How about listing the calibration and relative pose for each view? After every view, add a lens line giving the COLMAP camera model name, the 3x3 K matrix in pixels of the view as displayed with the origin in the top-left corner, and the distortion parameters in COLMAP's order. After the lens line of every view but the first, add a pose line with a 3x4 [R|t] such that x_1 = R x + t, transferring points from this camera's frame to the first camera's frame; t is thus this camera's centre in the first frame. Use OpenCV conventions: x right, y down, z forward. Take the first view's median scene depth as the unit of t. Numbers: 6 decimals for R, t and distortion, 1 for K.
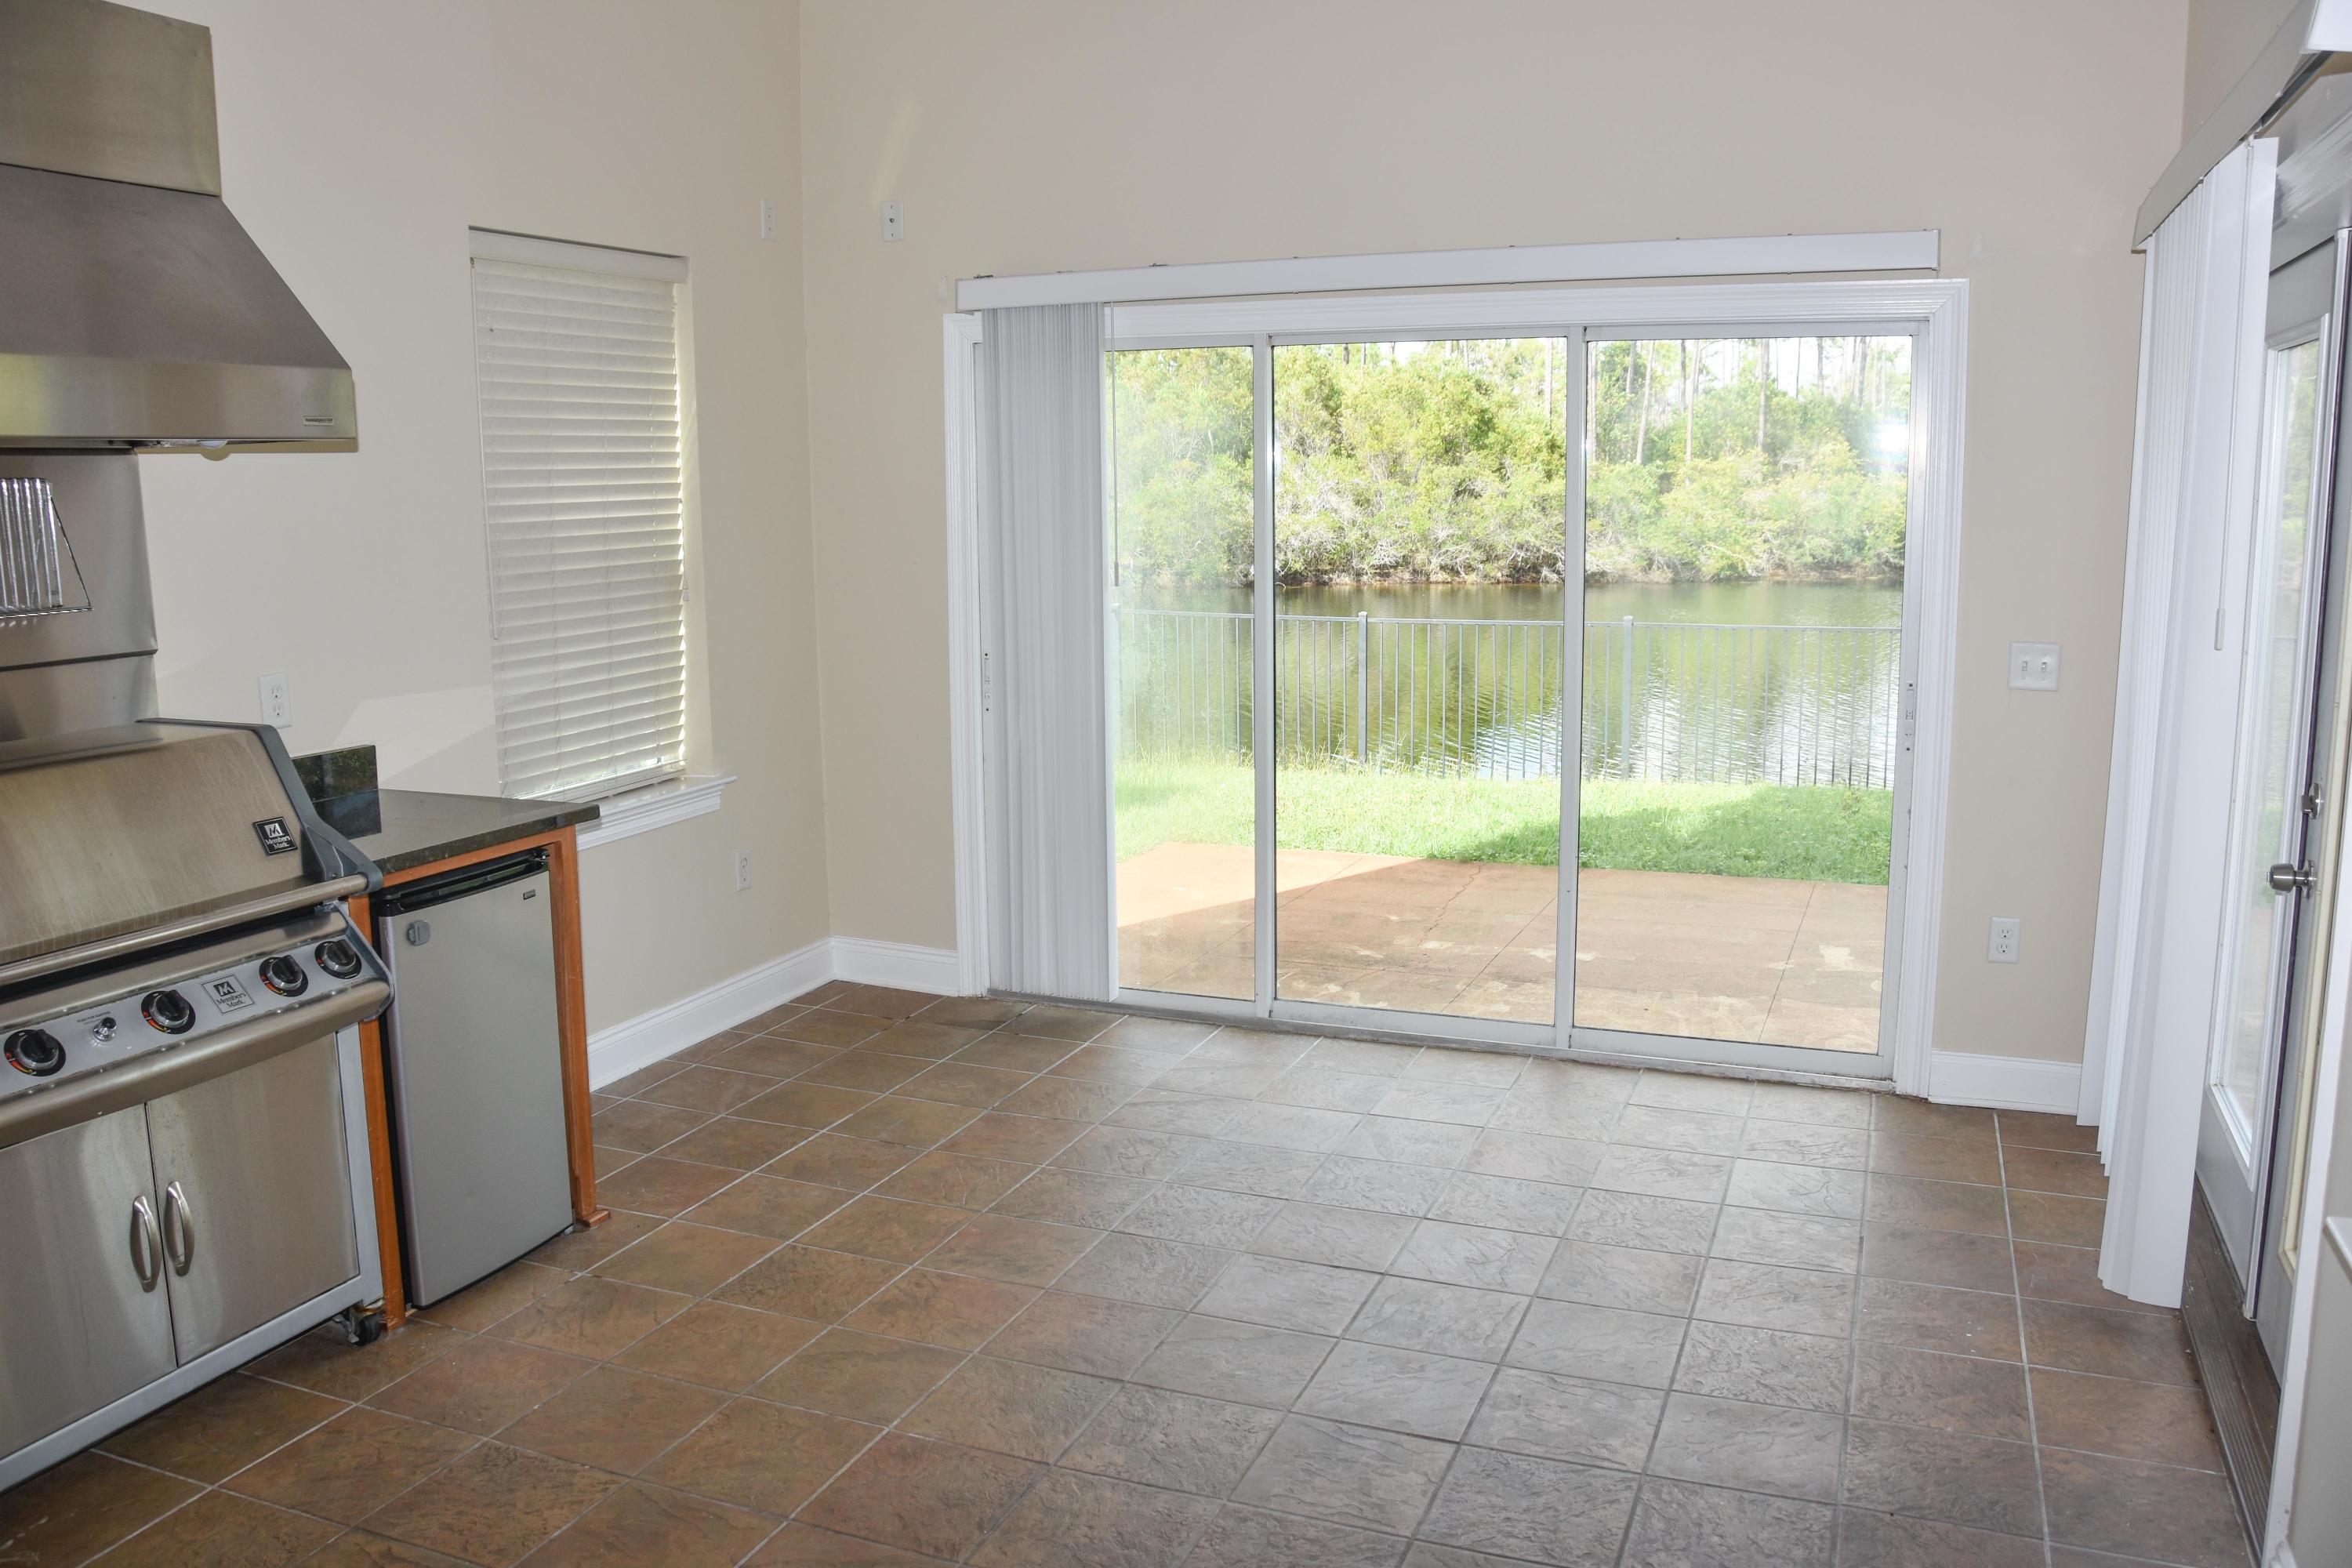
lens RADIAL K [[1841.9, 0, 1184.2], [0, 1841.9, 784.8], [0, 0, 1]] dist [-0.165069, 0.121632]
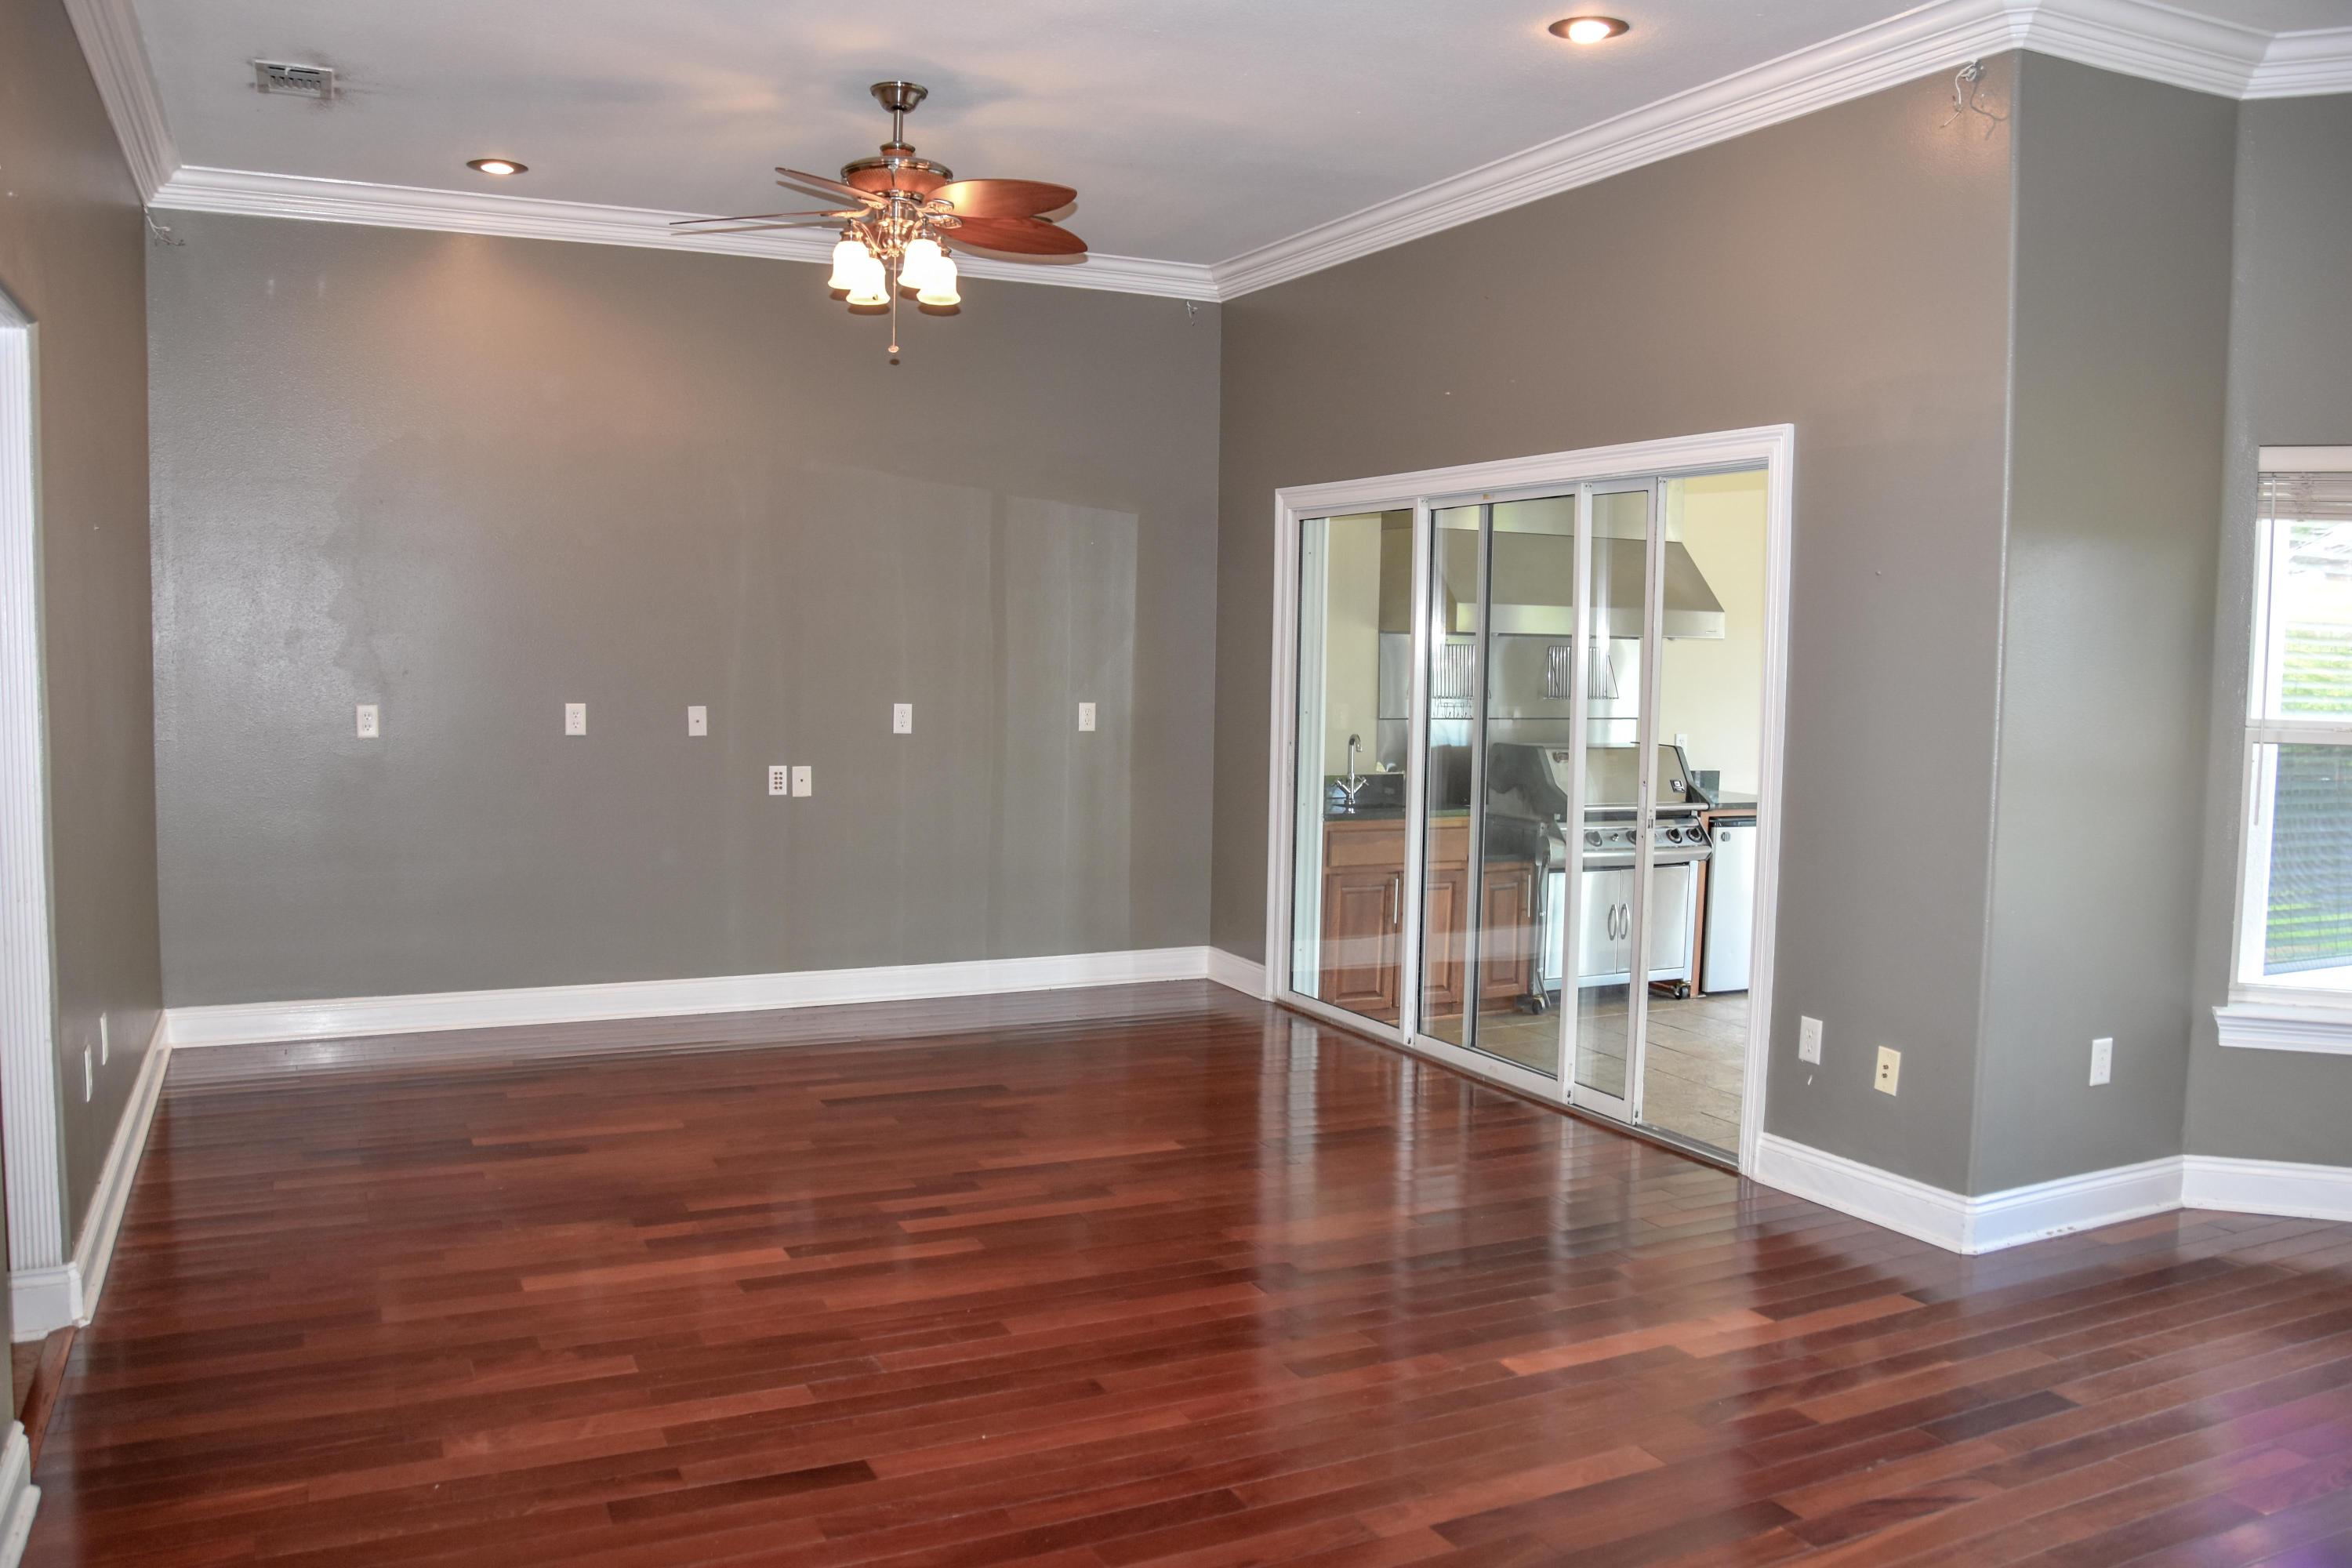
lens RADIAL K [[1841.9, 0, 1184.2], [0, 1841.9, 784.8], [0, 0, 1]] dist [-0.165069, 0.121632]
pose [[0.743706, 0.074752, -0.664314, 0.667985], [-0.136780, 0.989721, -0.041758, 0.219151], [0.654364, 0.121921, 0.746286, -1.351650]]
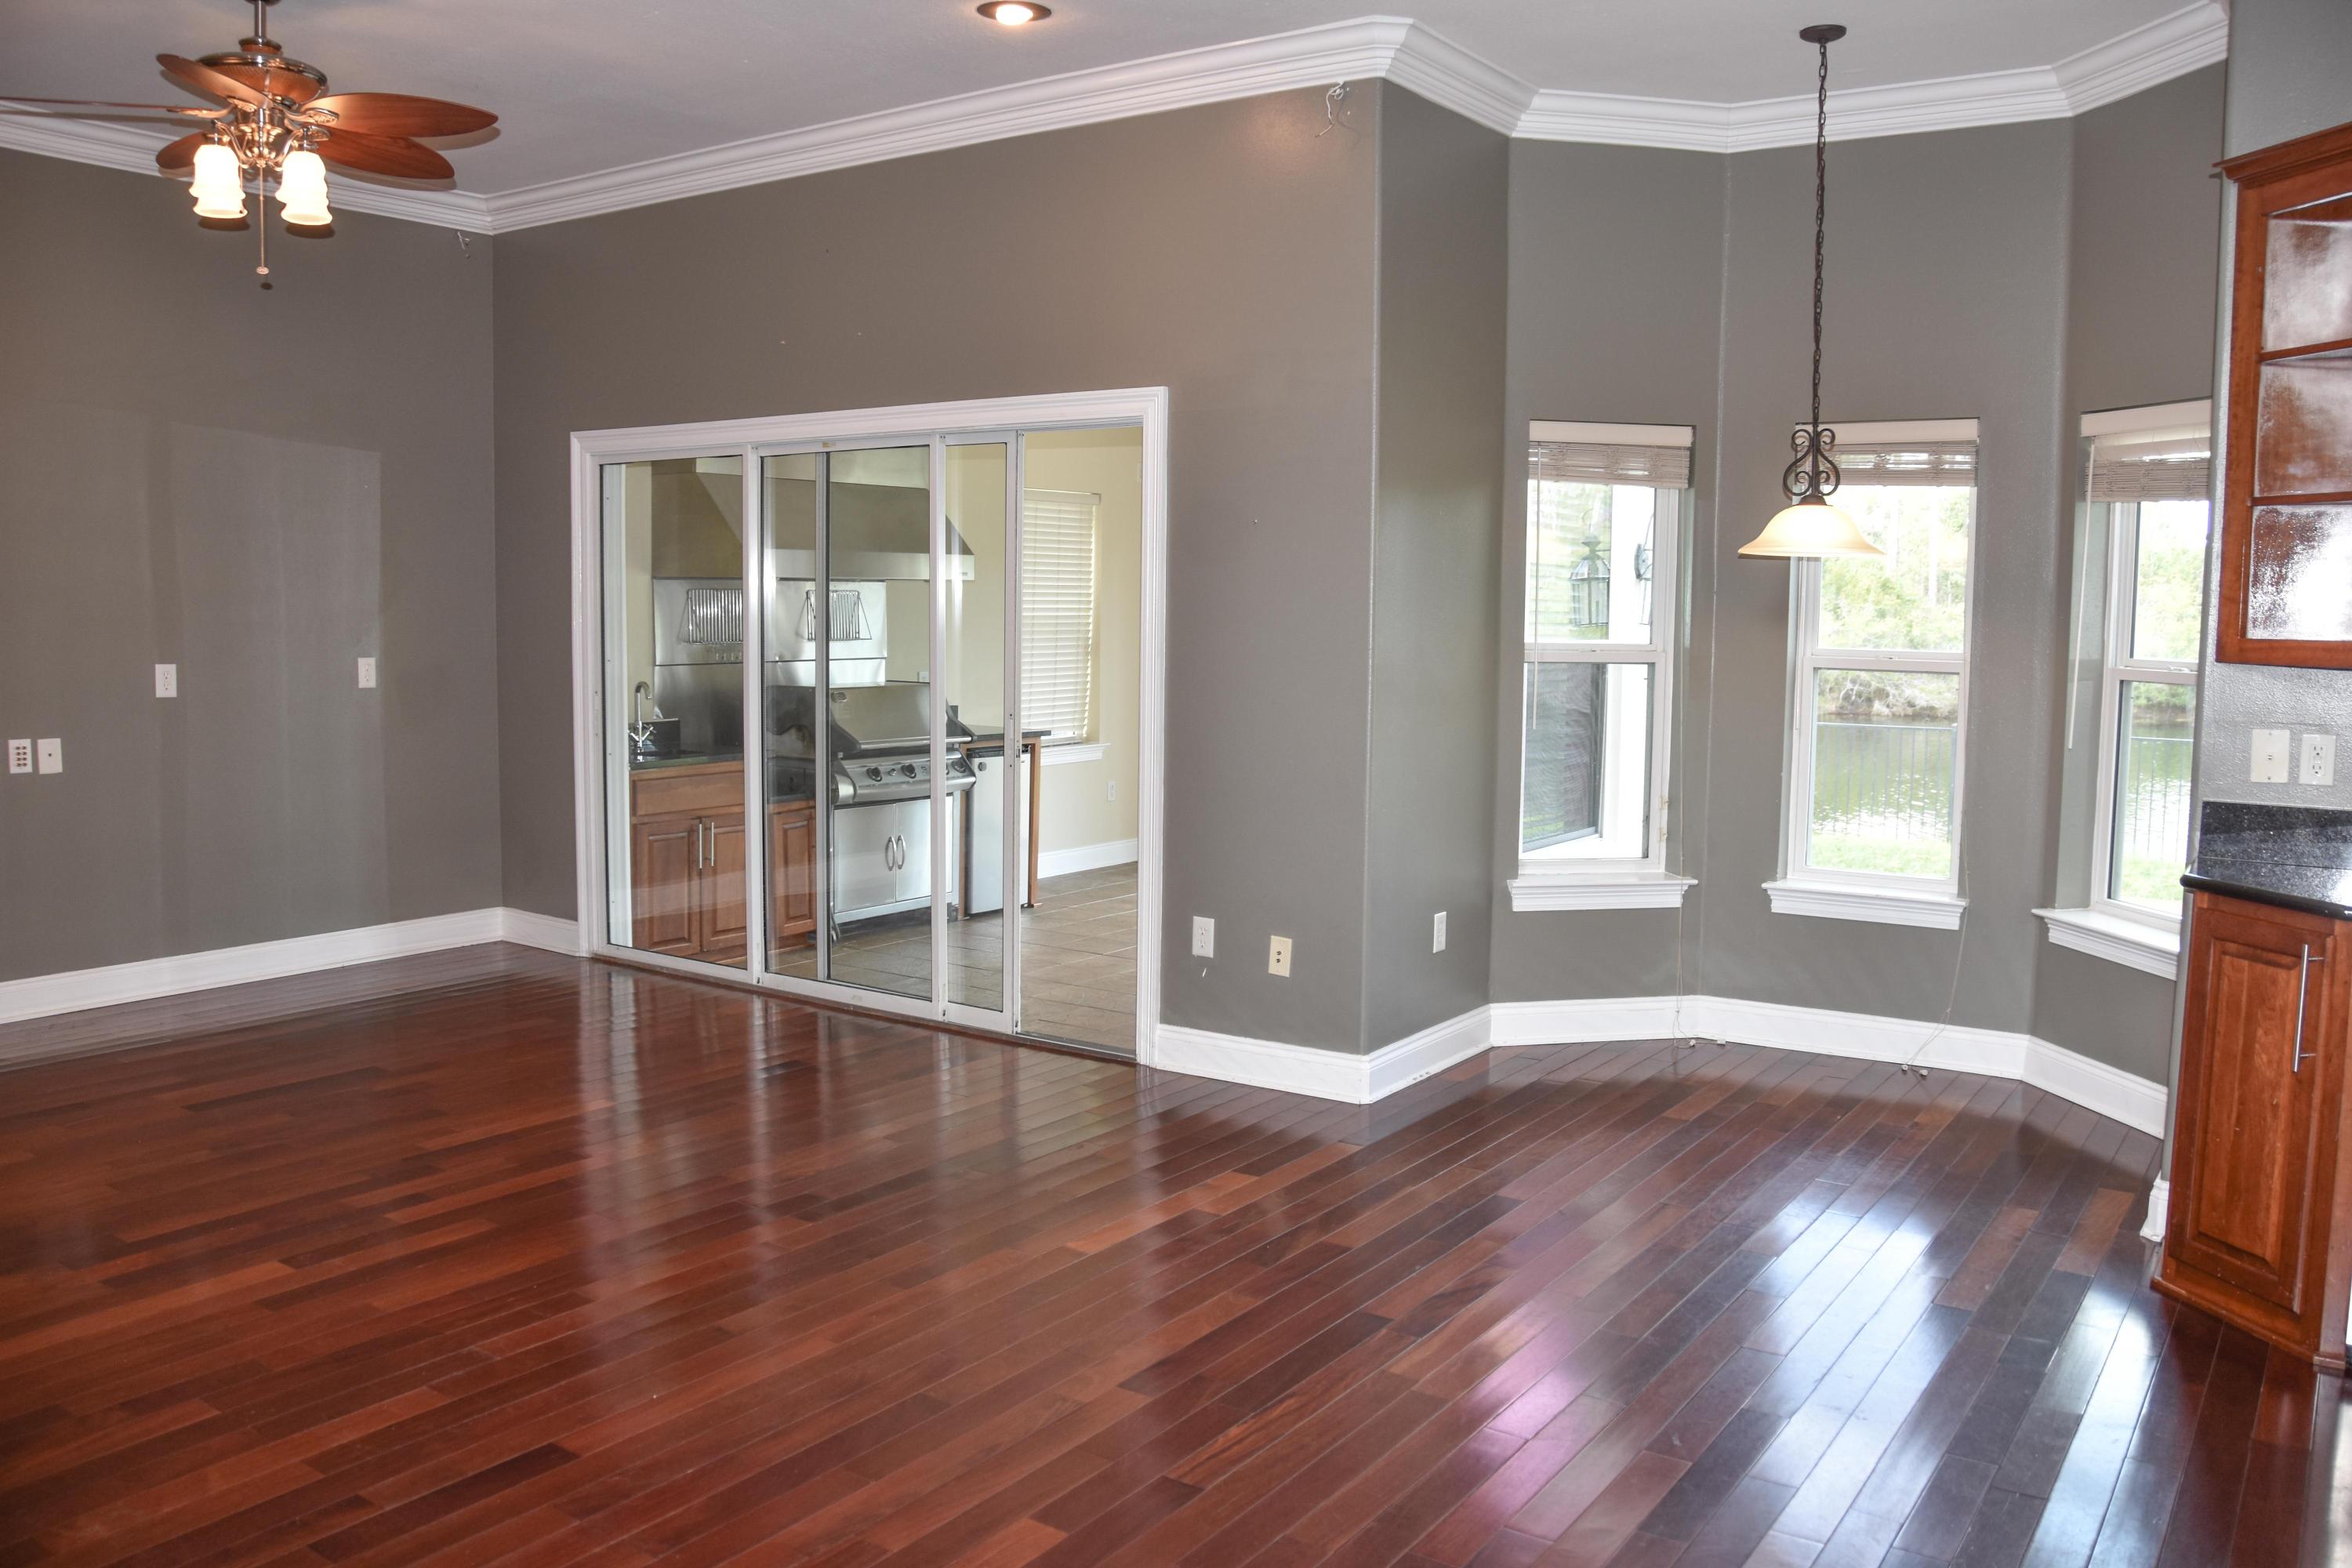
lens RADIAL K [[1841.9, 0, 1184.2], [0, 1841.9, 784.8], [0, 0, 1]] dist [-0.165069, 0.121632]
pose [[0.975727, 0.044132, -0.214496, 0.433714], [-0.058628, 0.996372, -0.061696, 0.258634], [0.210995, 0.072774, 0.974774, -1.547609]]
